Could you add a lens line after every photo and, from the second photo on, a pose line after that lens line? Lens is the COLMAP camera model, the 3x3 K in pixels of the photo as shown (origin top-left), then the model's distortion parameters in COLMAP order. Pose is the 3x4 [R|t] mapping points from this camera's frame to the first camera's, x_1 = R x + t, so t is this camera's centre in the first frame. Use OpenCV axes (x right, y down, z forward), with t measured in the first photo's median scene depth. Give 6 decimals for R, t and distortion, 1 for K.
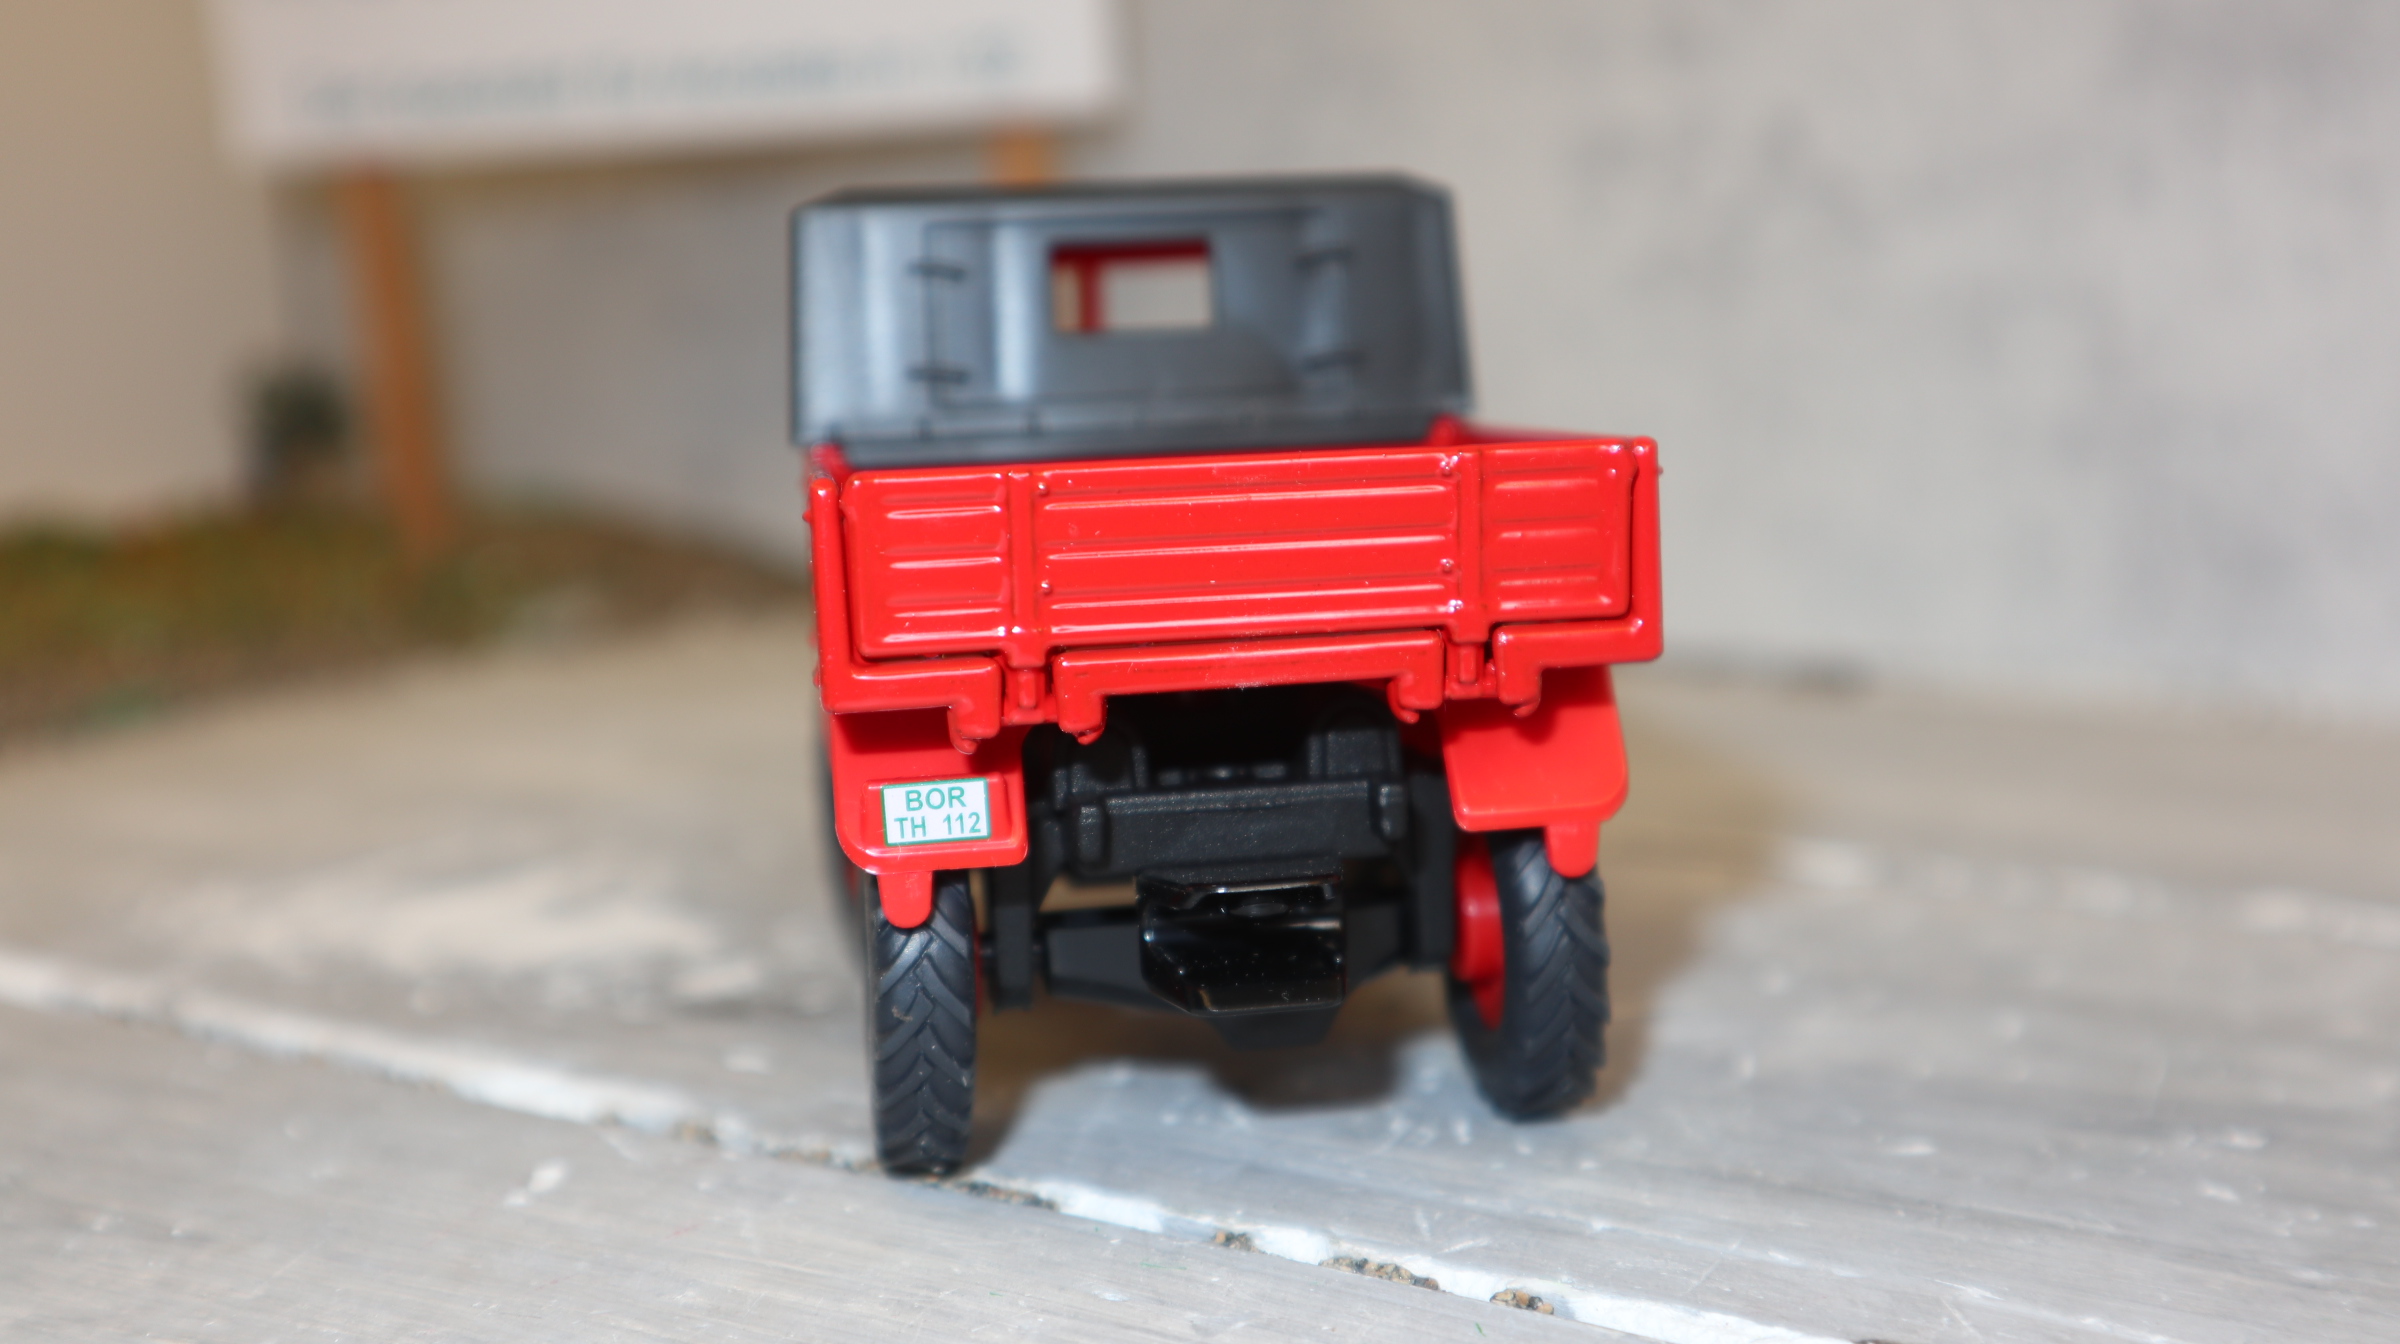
lens RADIAL K [[2810.5, 0, 1200.0], [0, 2810.5, 672.0], [0, 0, 1]] dist [0.118878, -0.002022]
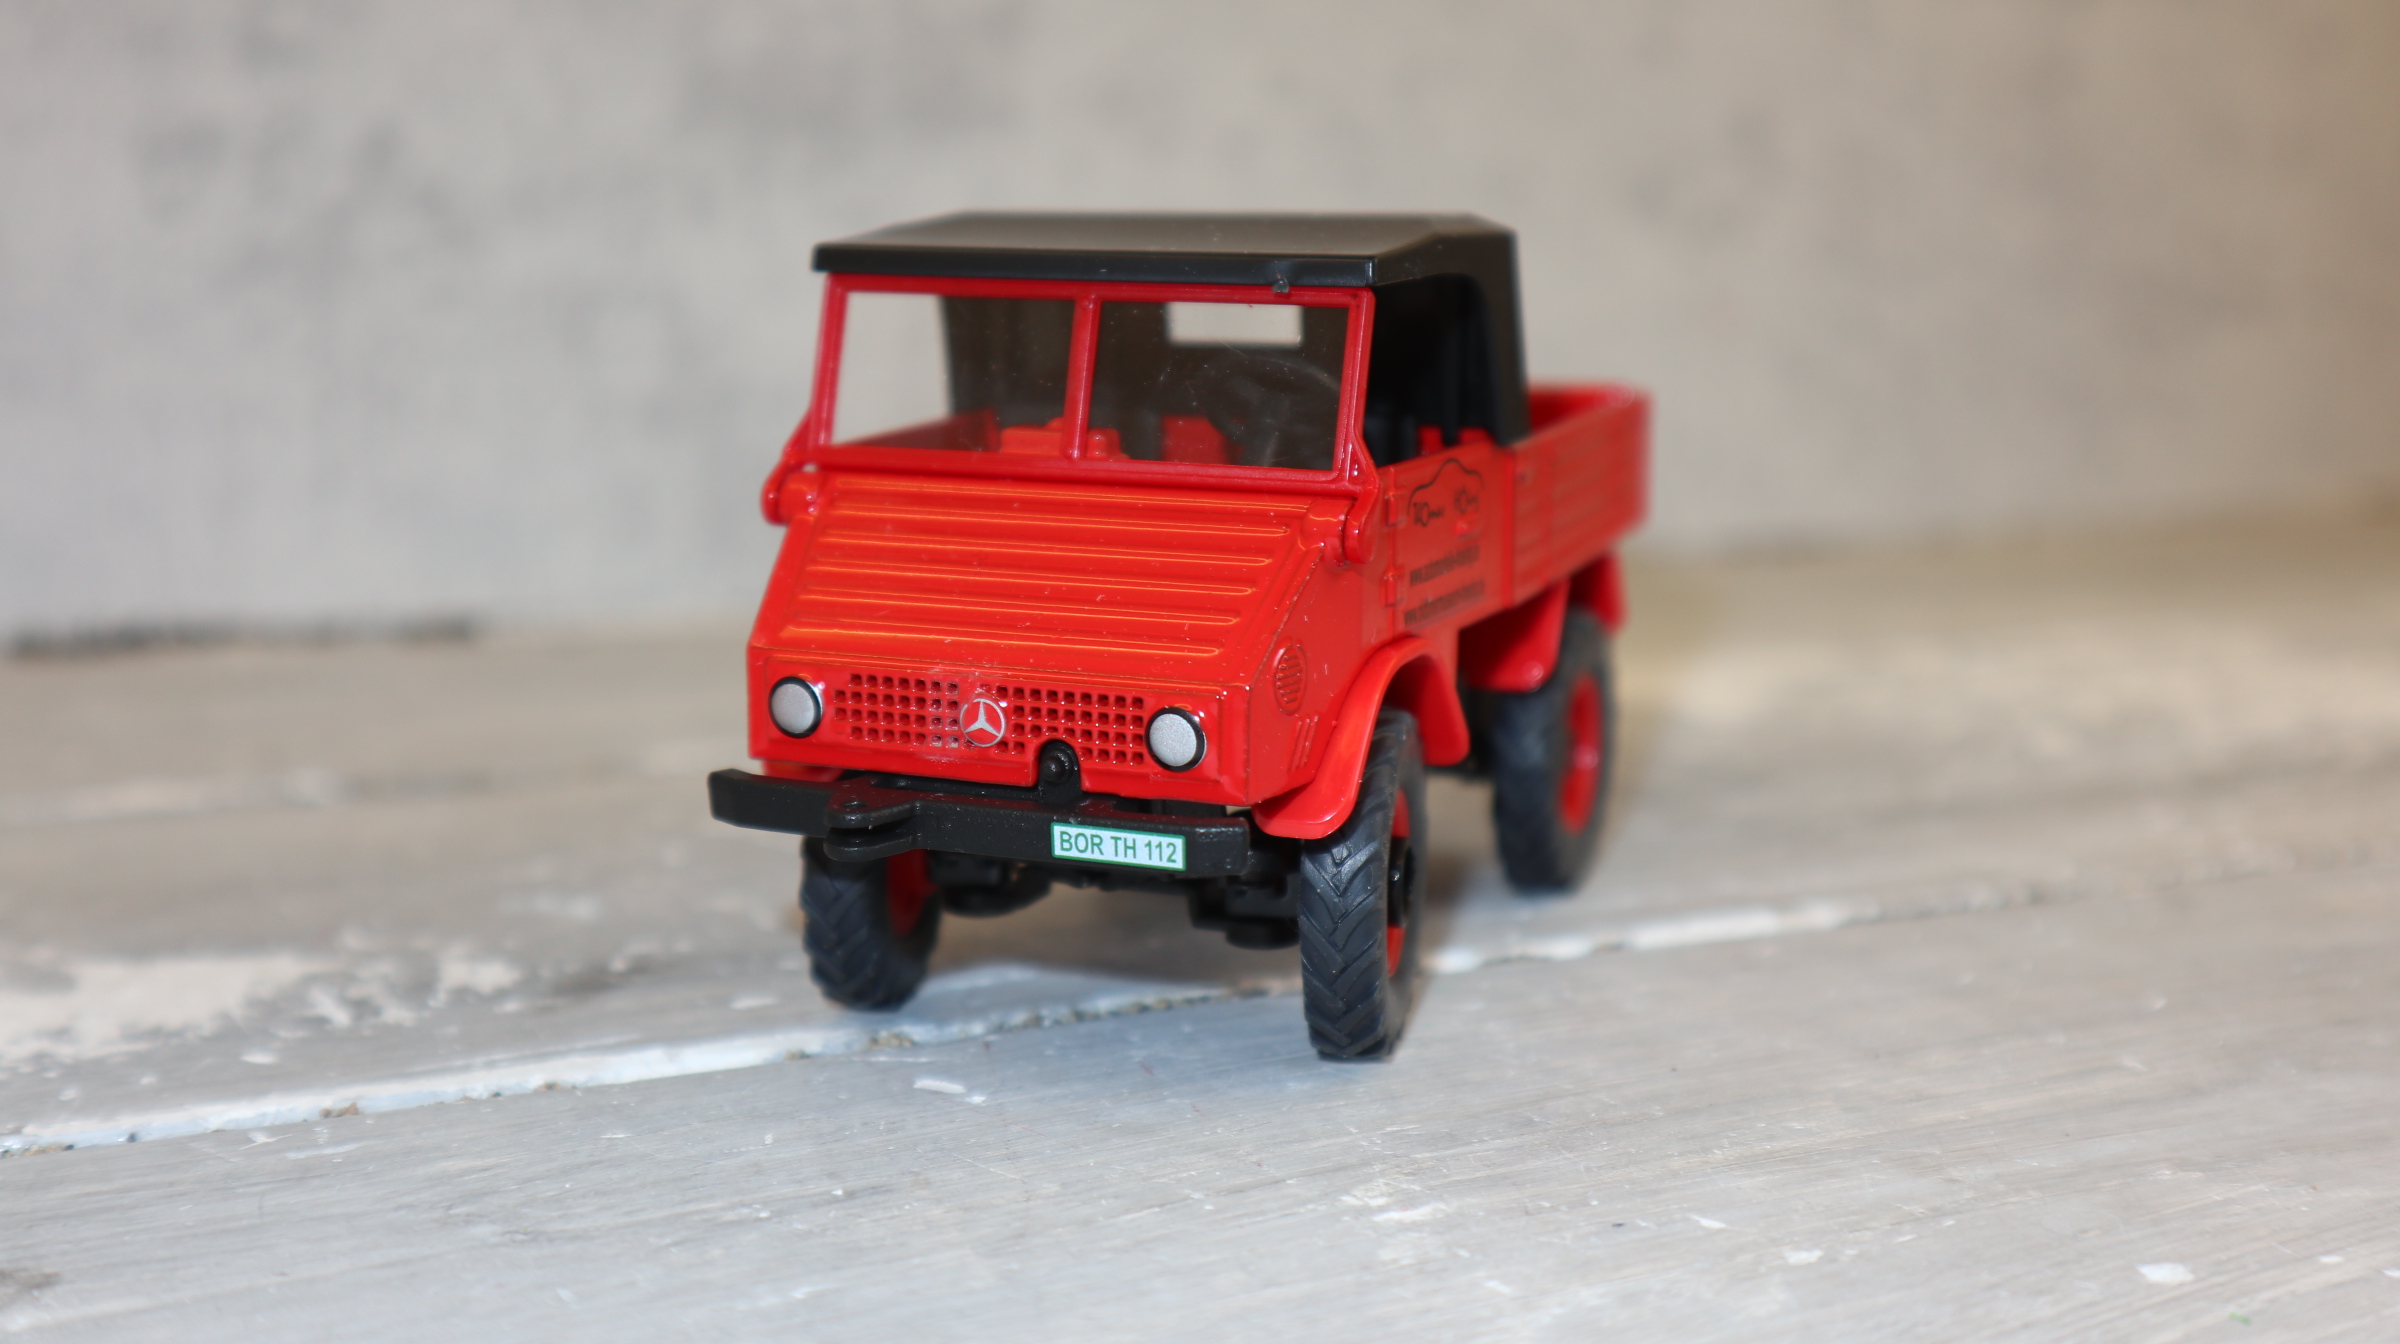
lens RADIAL K [[2810.5, 0, 1200.0], [0, 2810.5, 672.0], [0, 0, 1]] dist [0.118878, -0.002022]
pose [[0.489564, -0.109392, 0.865078, -0.642174], [0.106708, 0.992159, 0.065074, -0.025576], [-0.865413, 0.060453, 0.497398, 0.200348]]
